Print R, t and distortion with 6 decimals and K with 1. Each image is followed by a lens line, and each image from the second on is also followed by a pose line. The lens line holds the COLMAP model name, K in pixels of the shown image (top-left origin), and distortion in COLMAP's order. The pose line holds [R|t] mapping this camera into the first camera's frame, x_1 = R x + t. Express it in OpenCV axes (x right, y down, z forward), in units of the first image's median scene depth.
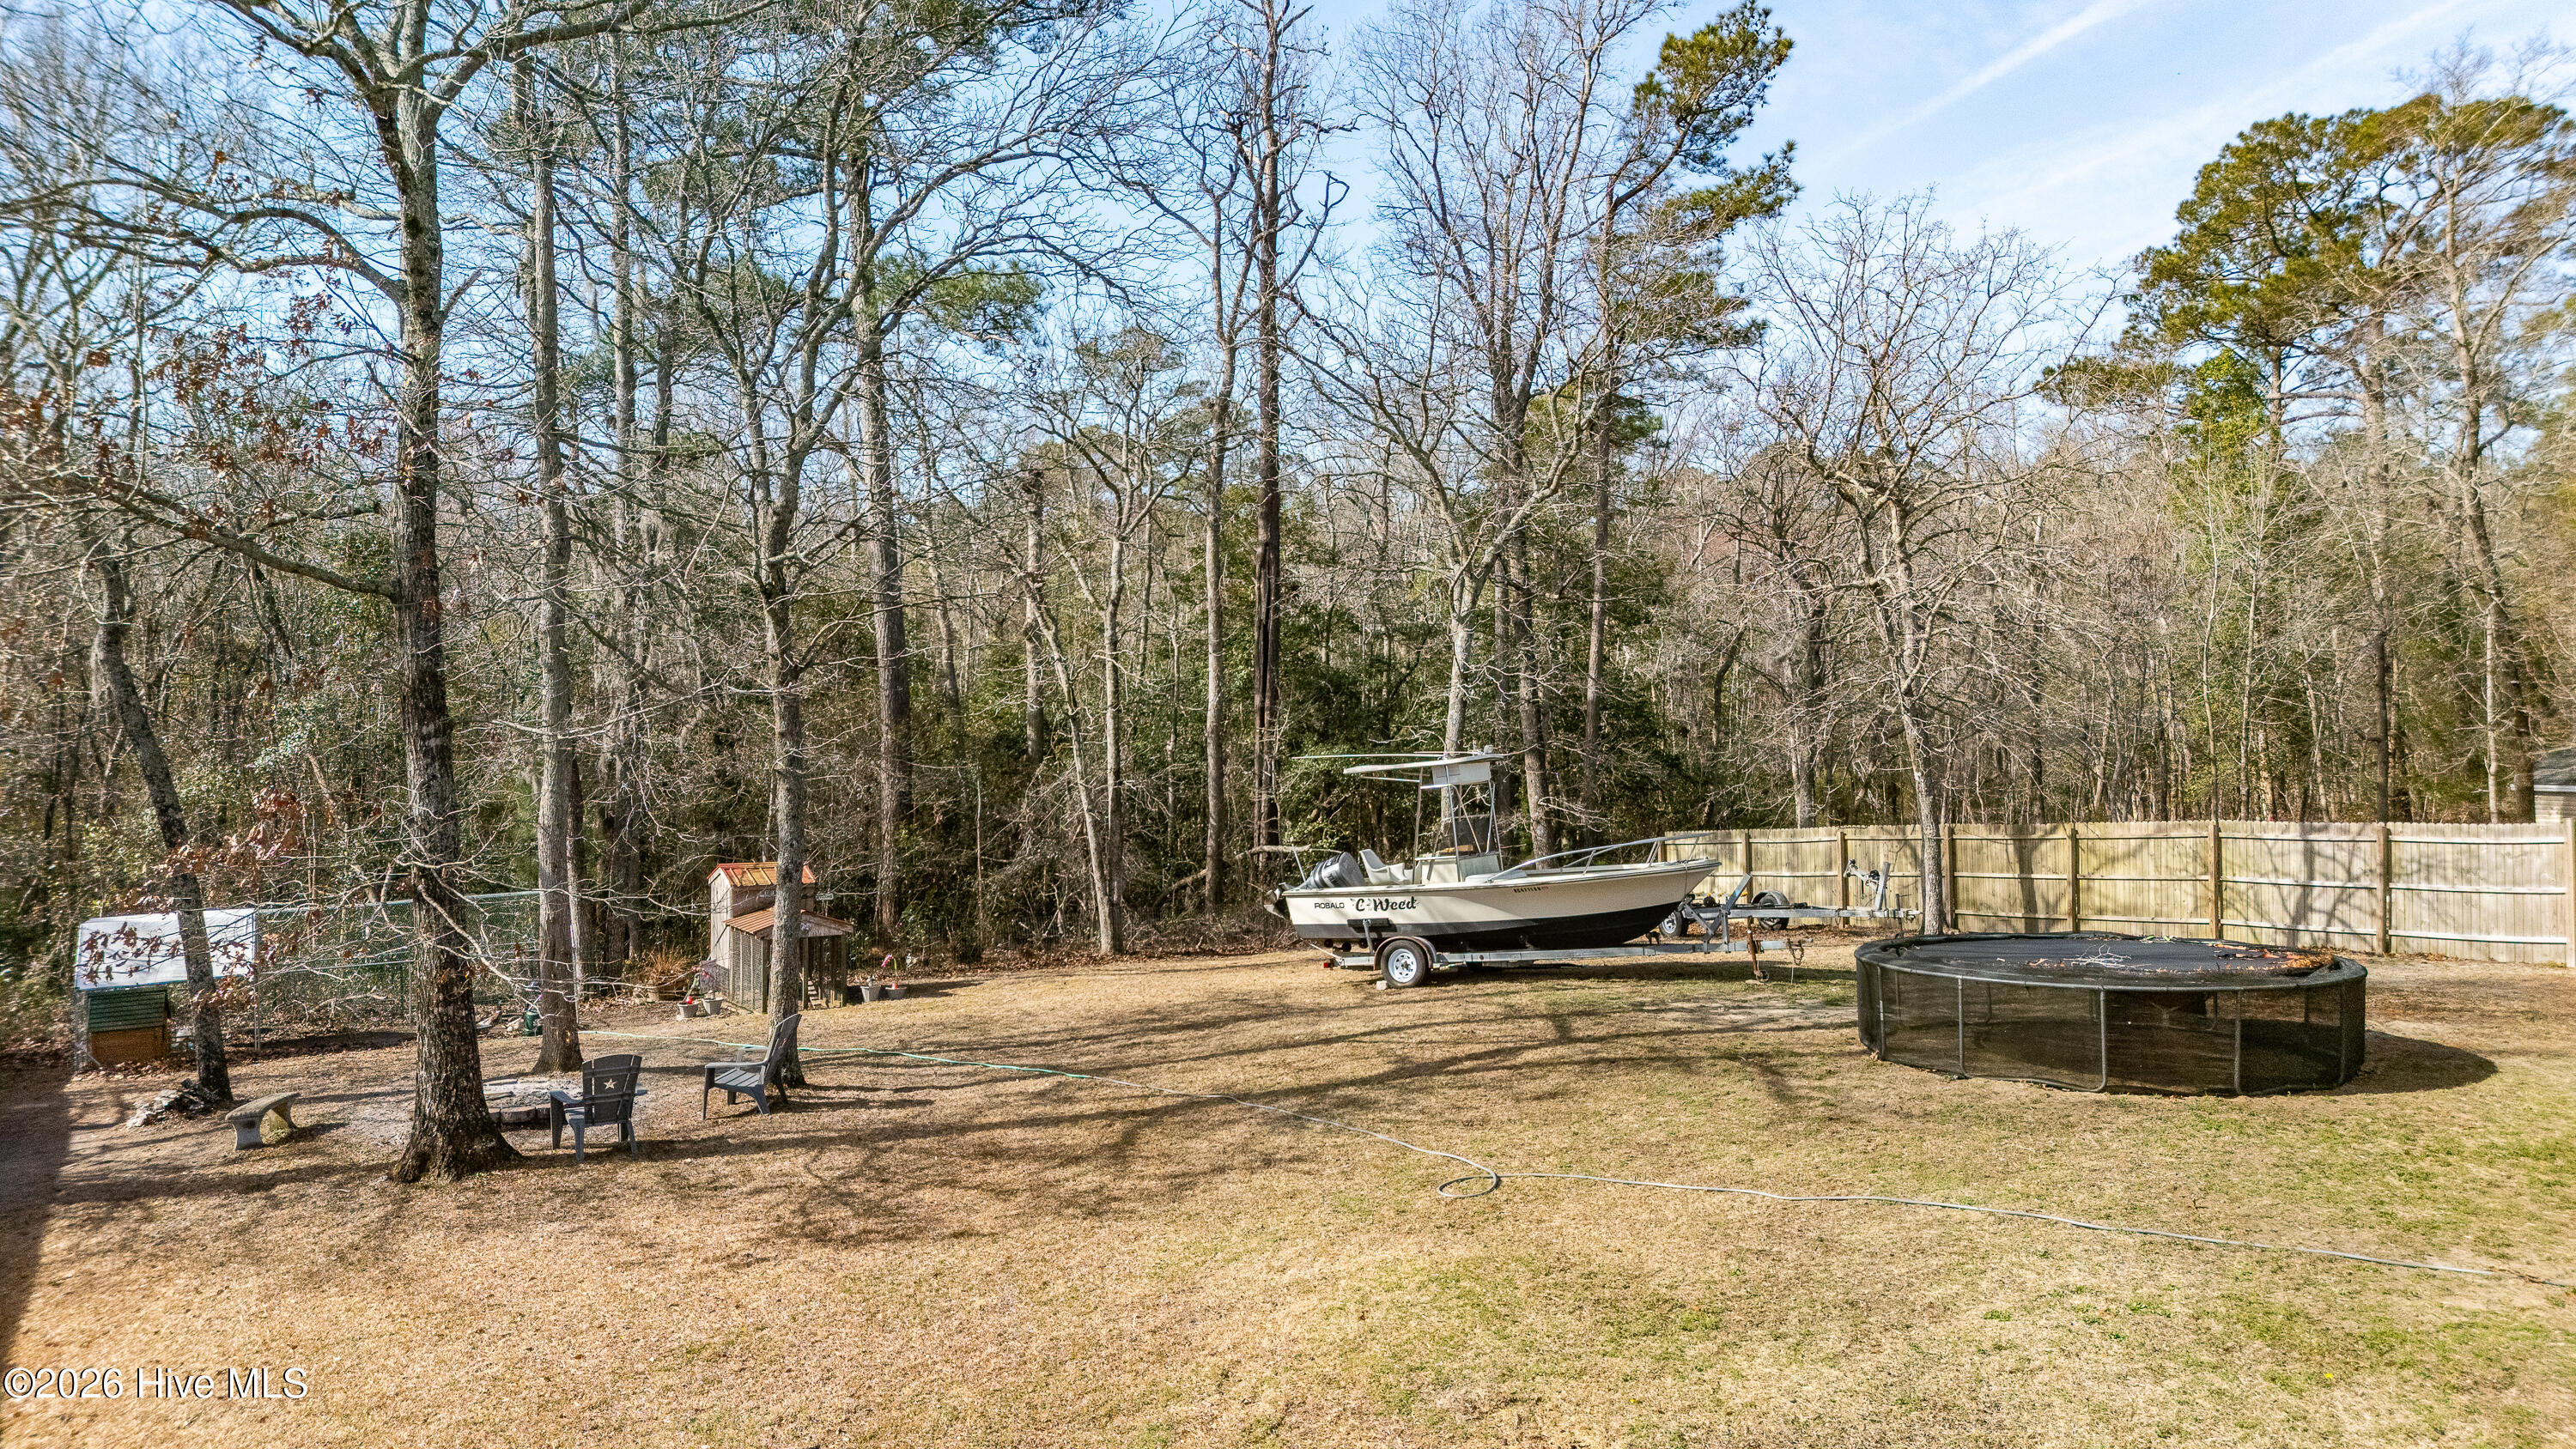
lens RADIAL K [[1874.8, 0, 1296.4], [0, 1874.8, 770.6], [0, 0, 1]] dist [0.080085, -0.075800]
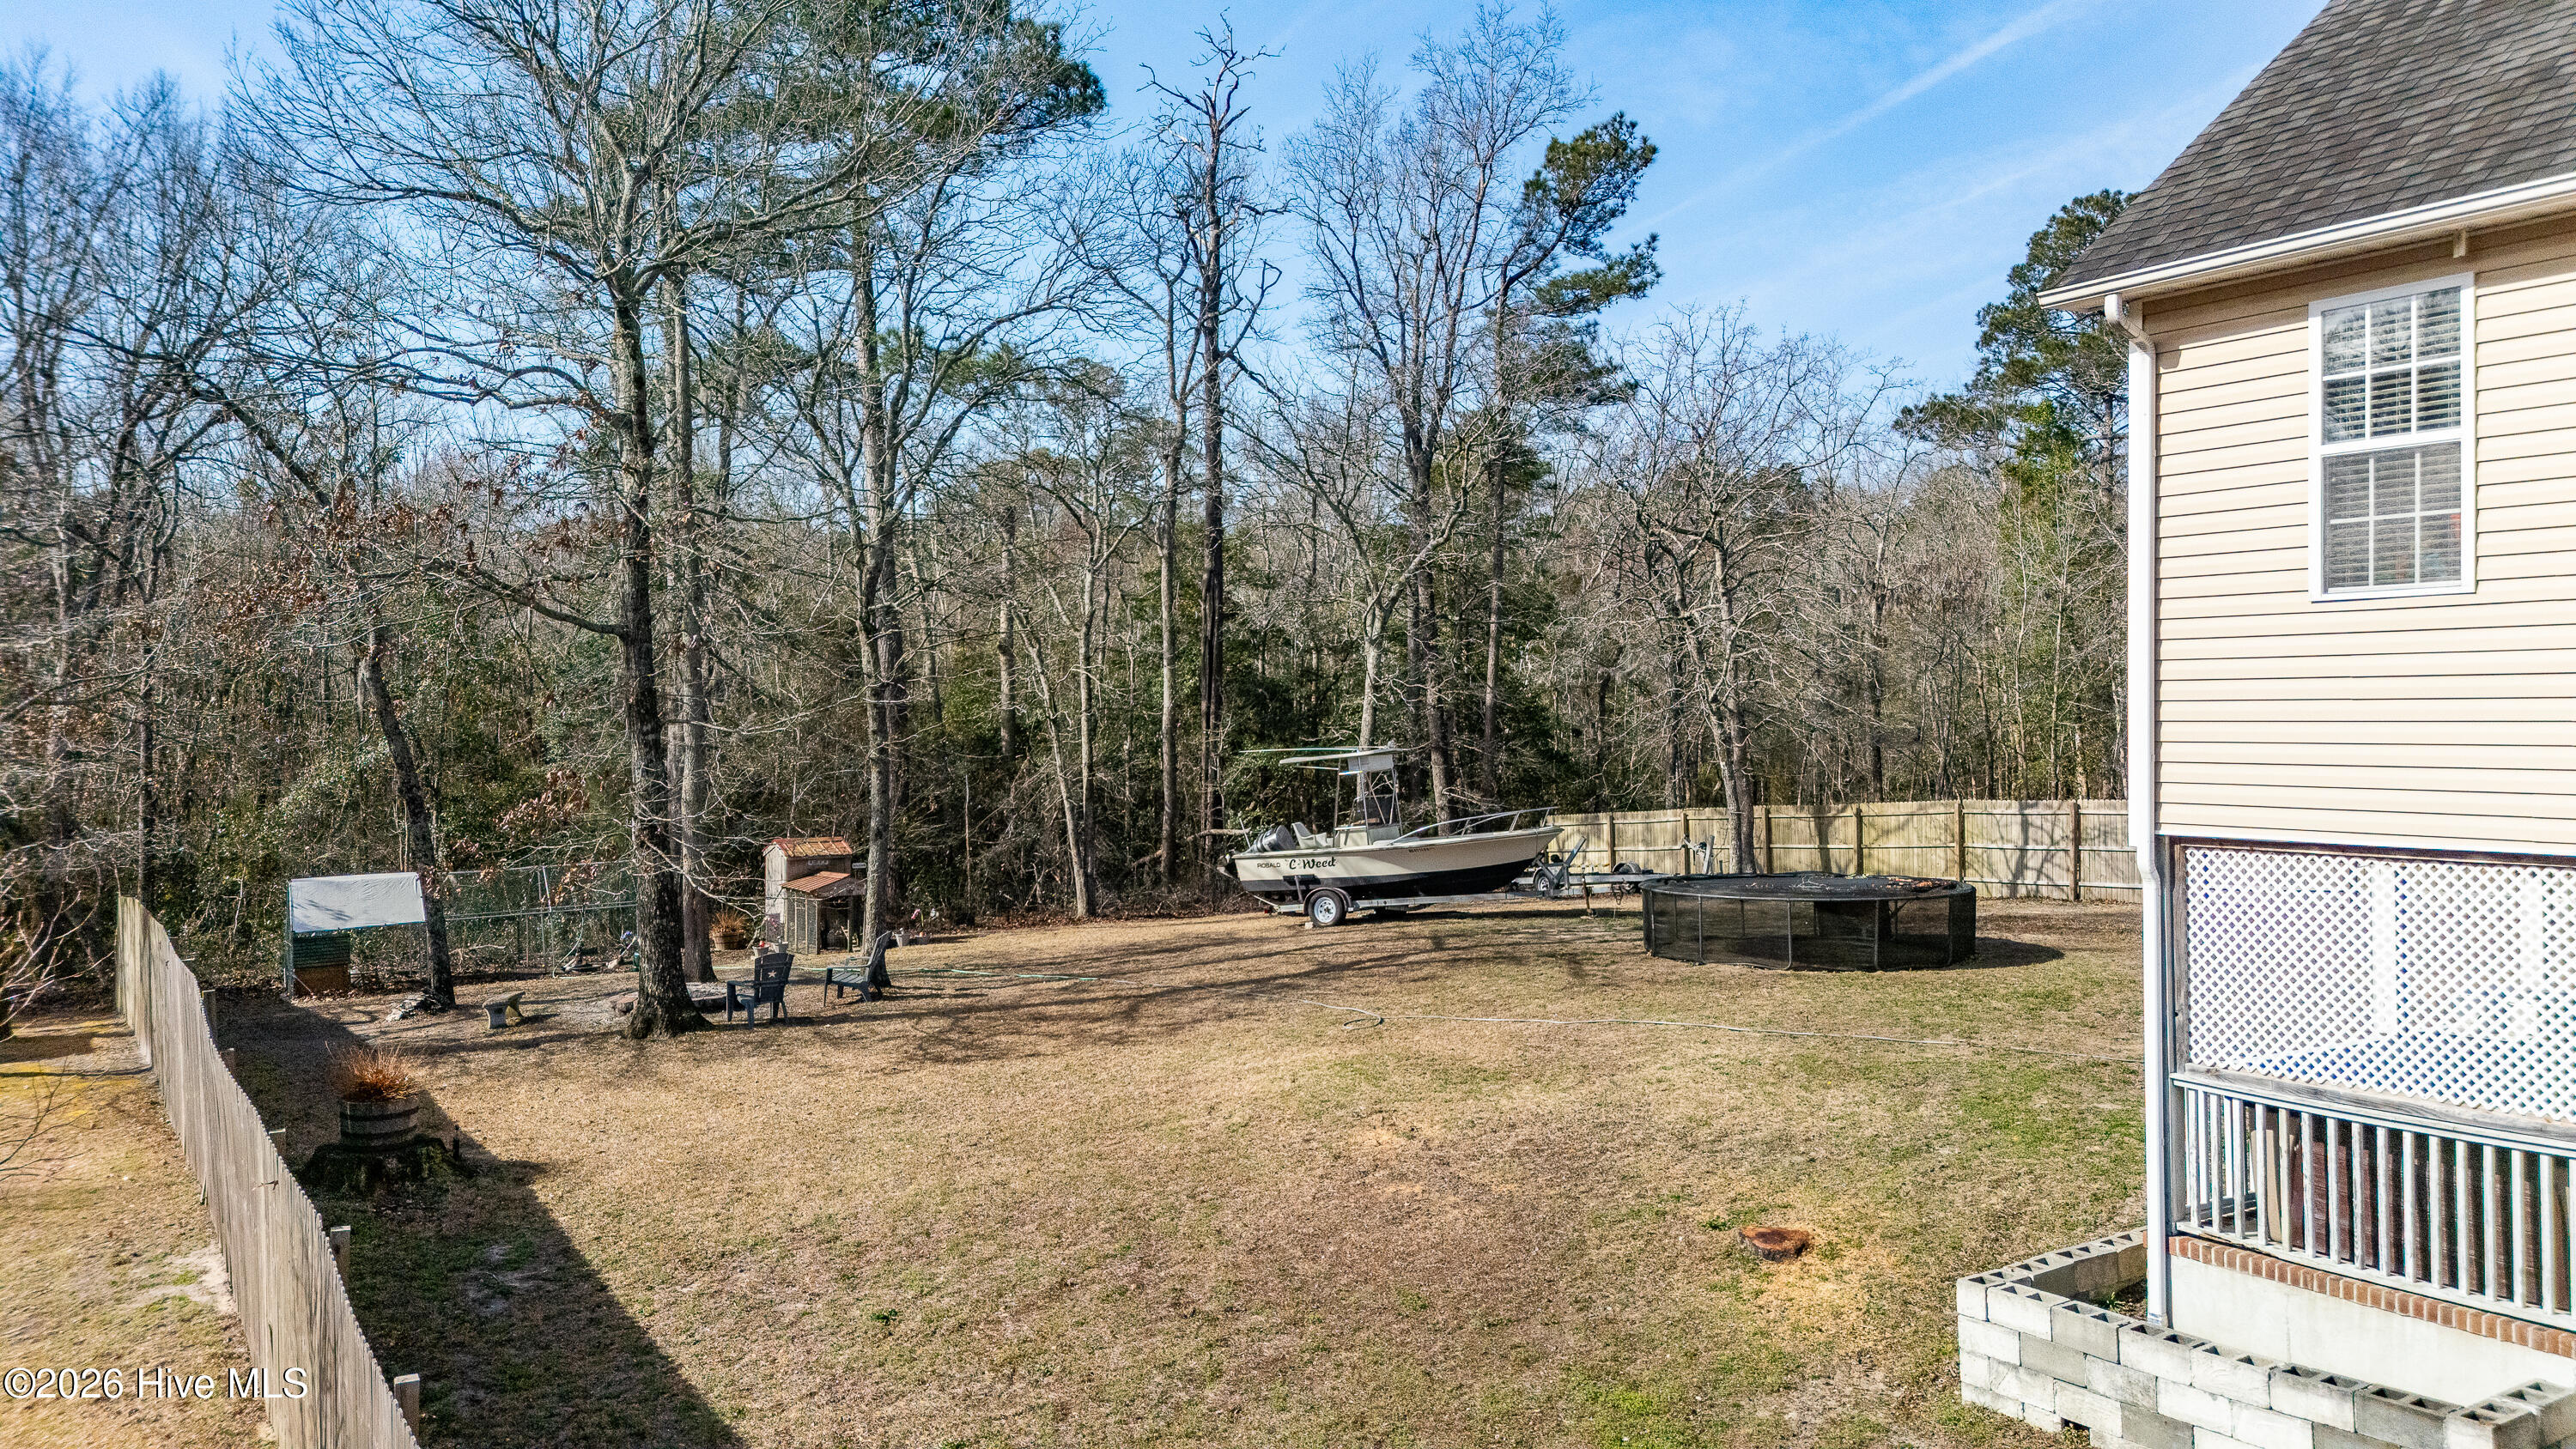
lens RADIAL K [[1874.8, 0, 1292.8], [0, 1874.8, 741.5], [0, 0, 1]] dist [0.080085, -0.075800]
pose [[0.999418, -0.001640, 0.034070, -0.006858], [0.002243, 0.999842, -0.017653, 0.006788], [-0.034035, 0.017719, 0.999264, -0.207819]]
